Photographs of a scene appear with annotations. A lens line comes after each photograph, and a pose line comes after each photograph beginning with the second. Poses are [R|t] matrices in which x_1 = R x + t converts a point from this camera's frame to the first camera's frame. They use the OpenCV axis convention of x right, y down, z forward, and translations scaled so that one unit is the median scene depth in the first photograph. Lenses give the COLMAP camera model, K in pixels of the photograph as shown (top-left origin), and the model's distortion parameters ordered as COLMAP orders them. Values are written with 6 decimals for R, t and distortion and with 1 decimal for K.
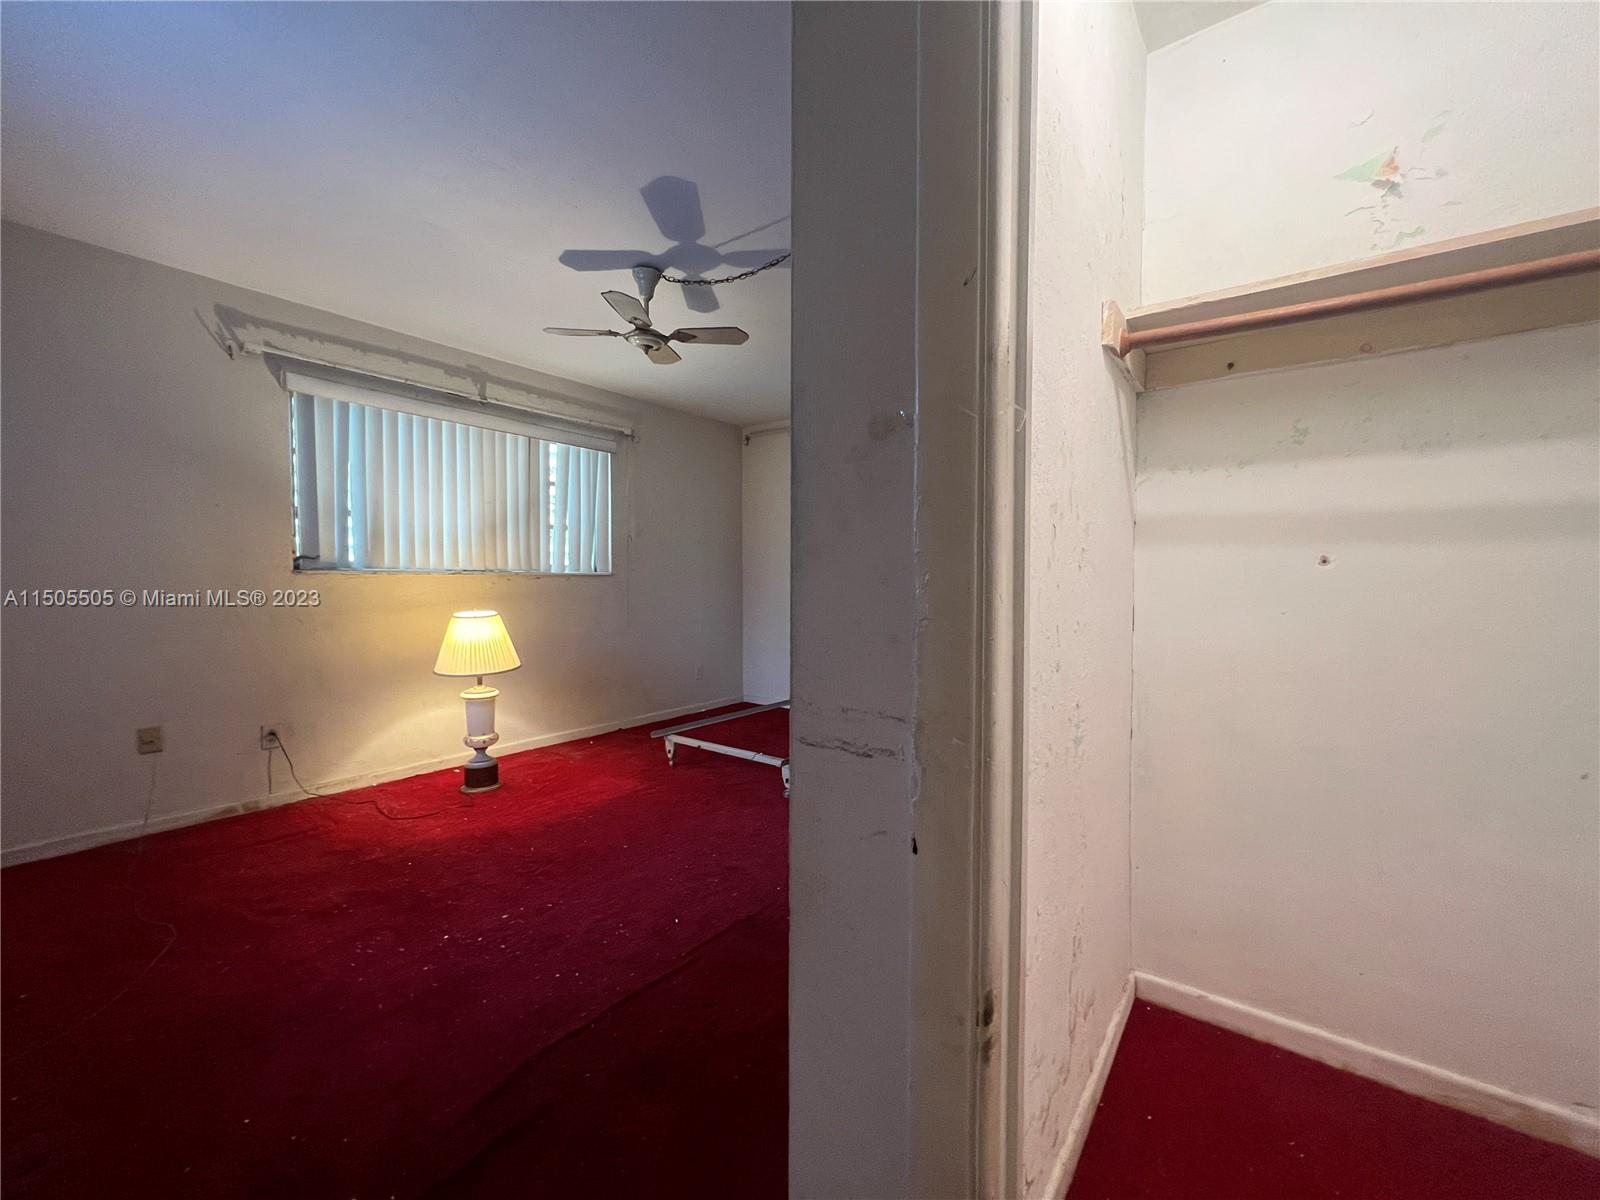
lens RADIAL K [[640.7, 0, 796.1], [0, 640.7, 597.3], [0, 0, 1]] dist [0.001283, 0.000327]
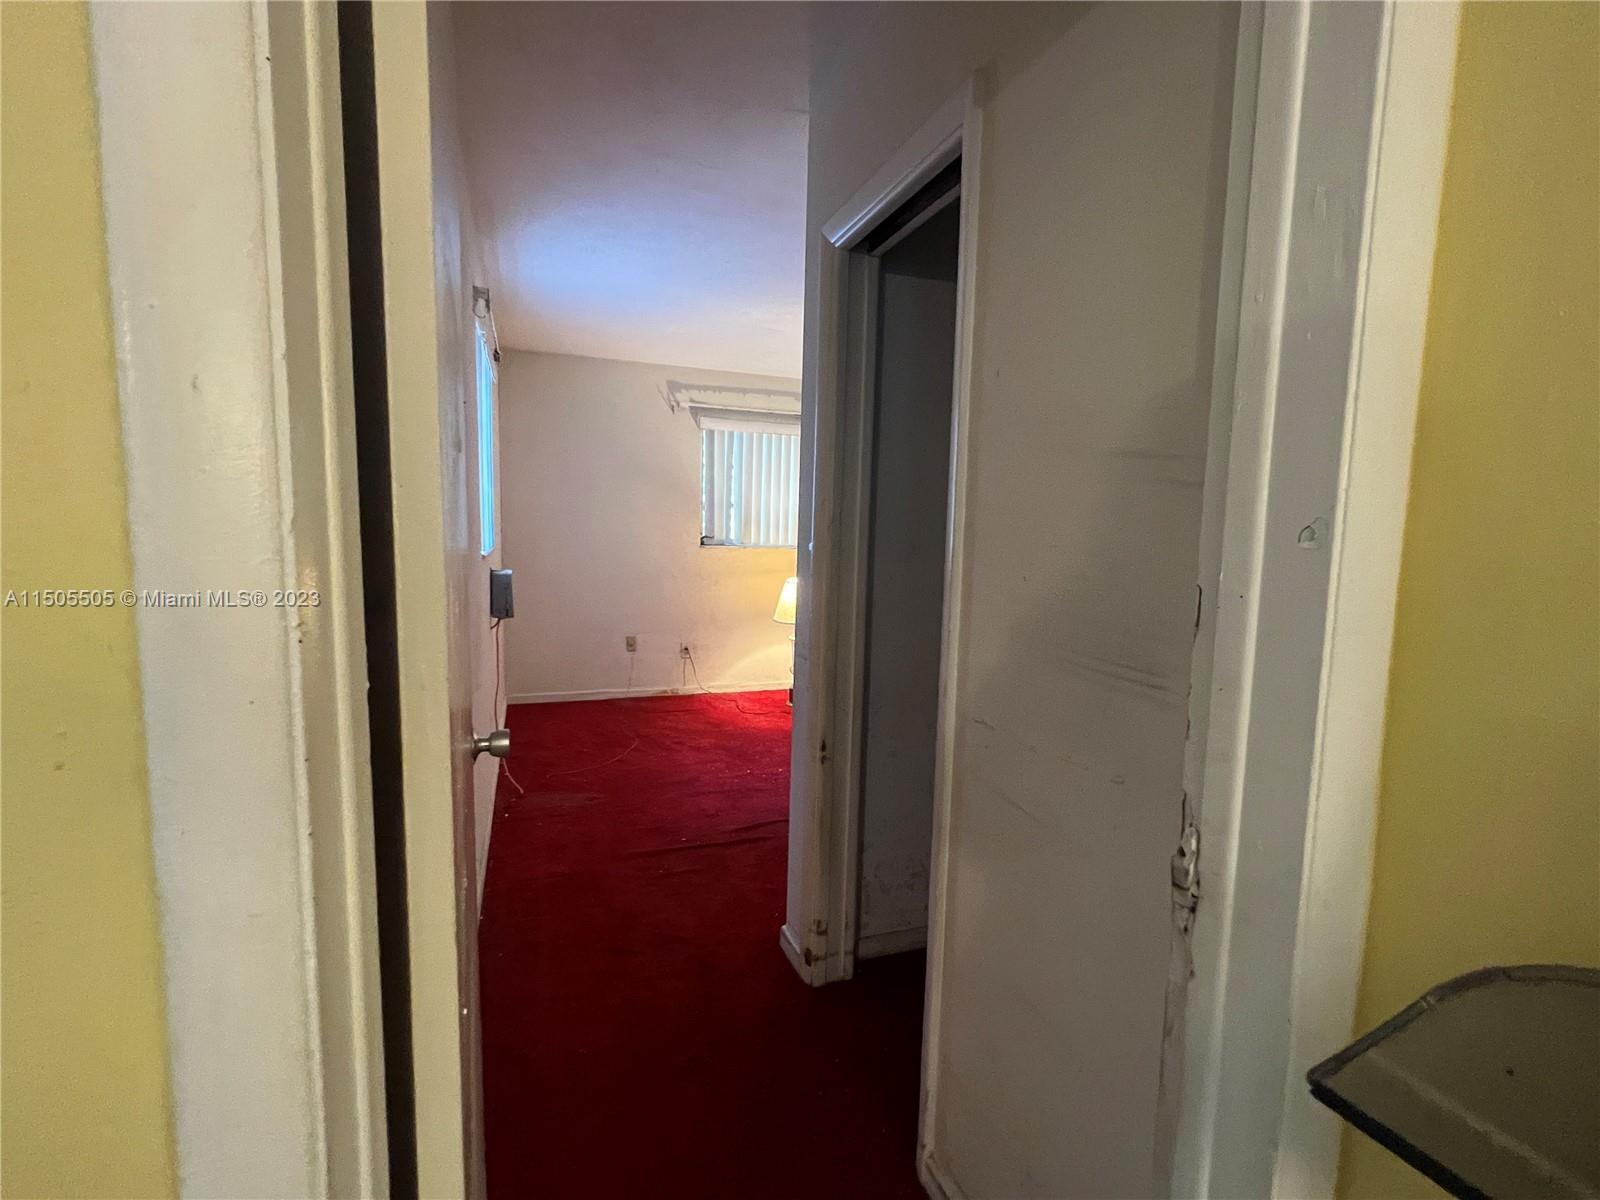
lens RADIAL K [[725.9, 0, 799.0], [0, 725.9, 596.4], [0, 0, 1]] dist [-0.001511, -0.000736]
pose [[0.847661, 0.081131, -0.524297, 0.343725], [-0.043956, 0.995580, 0.082993, -0.076254], [0.528713, -0.047304, 0.847481, -0.360667]]
